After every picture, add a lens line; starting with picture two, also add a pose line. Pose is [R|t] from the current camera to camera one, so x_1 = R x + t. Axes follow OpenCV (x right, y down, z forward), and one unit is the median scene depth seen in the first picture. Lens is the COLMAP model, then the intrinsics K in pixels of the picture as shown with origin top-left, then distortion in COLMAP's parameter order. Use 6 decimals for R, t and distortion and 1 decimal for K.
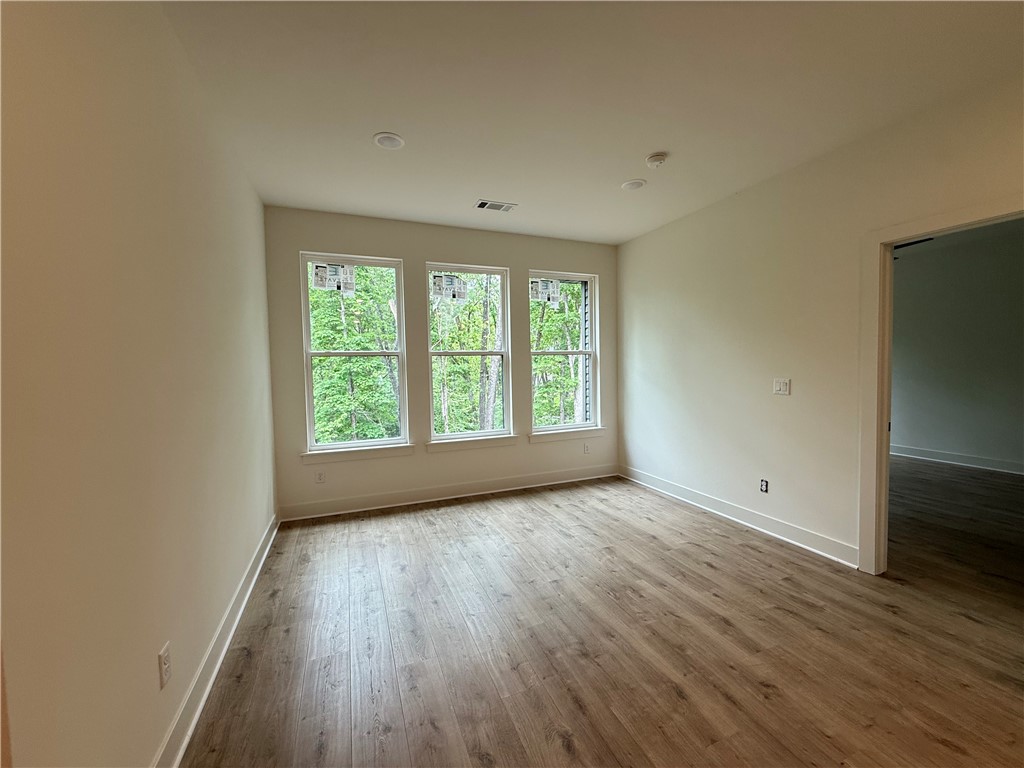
lens RADIAL K [[406.9, 0, 509.9], [0, 406.9, 384.1], [0, 0, 1]] dist [-0.000526, 0.000171]
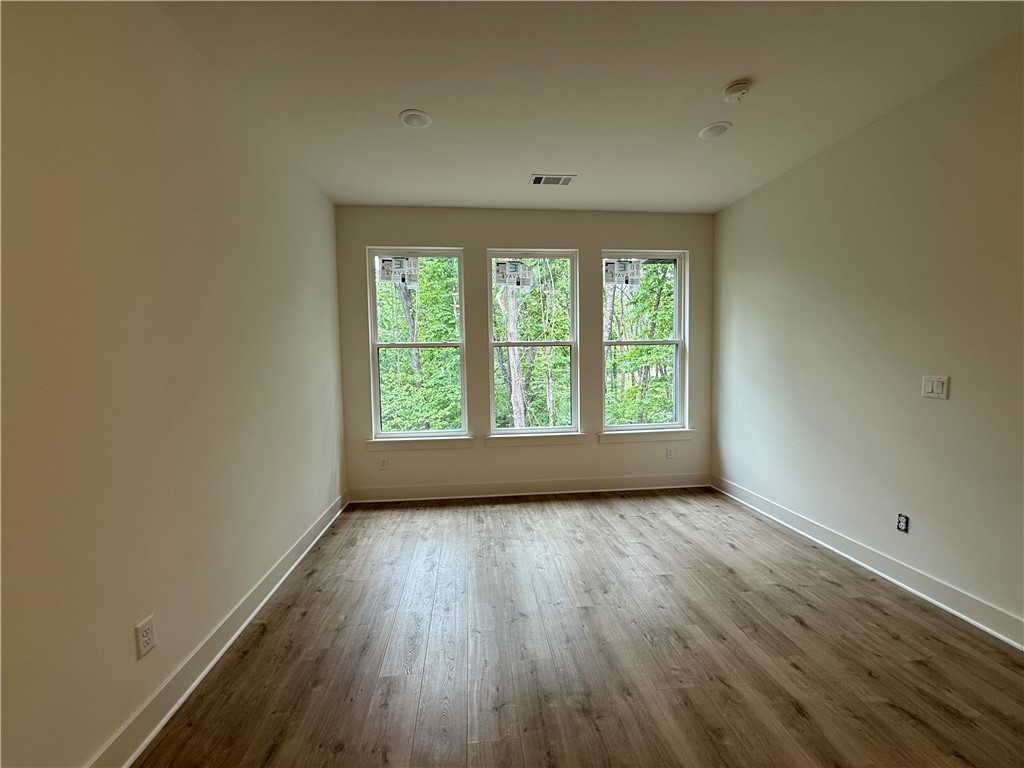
lens RADIAL K [[406.9, 0, 509.9], [0, 406.9, 384.1], [0, 0, 1]] dist [-0.000526, 0.000171]
pose [[0.959951, 0.020373, -0.279428, 0.140297], [-0.014875, 0.999652, 0.021782, -0.003035], [0.279774, -0.016753, 0.959920, 0.103030]]
